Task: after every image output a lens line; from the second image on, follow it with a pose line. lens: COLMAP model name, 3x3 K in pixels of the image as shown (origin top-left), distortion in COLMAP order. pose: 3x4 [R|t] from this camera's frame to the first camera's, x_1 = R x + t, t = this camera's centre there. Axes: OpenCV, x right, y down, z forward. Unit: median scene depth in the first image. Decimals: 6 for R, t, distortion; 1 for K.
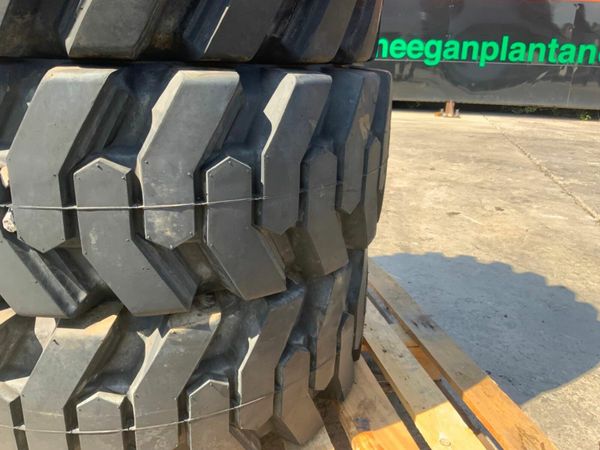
lens RADIAL K [[501.8, 0, 300.0], [0, 501.8, 225.0], [0, 0, 1]] dist [0.105432, -0.212183]
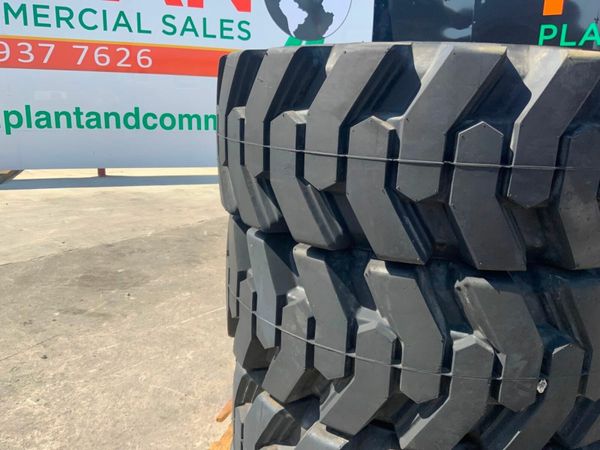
lens RADIAL K [[501.8, 0, 300.0], [0, 501.8, 225.0], [0, 0, 1]] dist [0.105432, -0.212183]
pose [[0.910465, 0.102757, -0.400618, -0.030759], [-0.136933, 0.988907, -0.057550, -0.131619], [0.390260, 0.107254, 0.914436, -0.082156]]
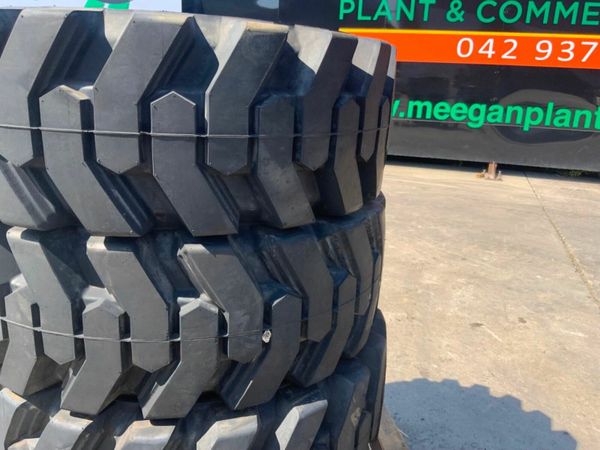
lens RADIAL K [[501.8, 0, 300.0], [0, 501.8, 225.0], [0, 0, 1]] dist [0.105432, -0.212183]
pose [[0.995134, 0.040862, -0.089656, 0.017251], [-0.043859, 0.998534, -0.031723, -0.135431], [0.088228, 0.035501, 0.995467, -0.072122]]
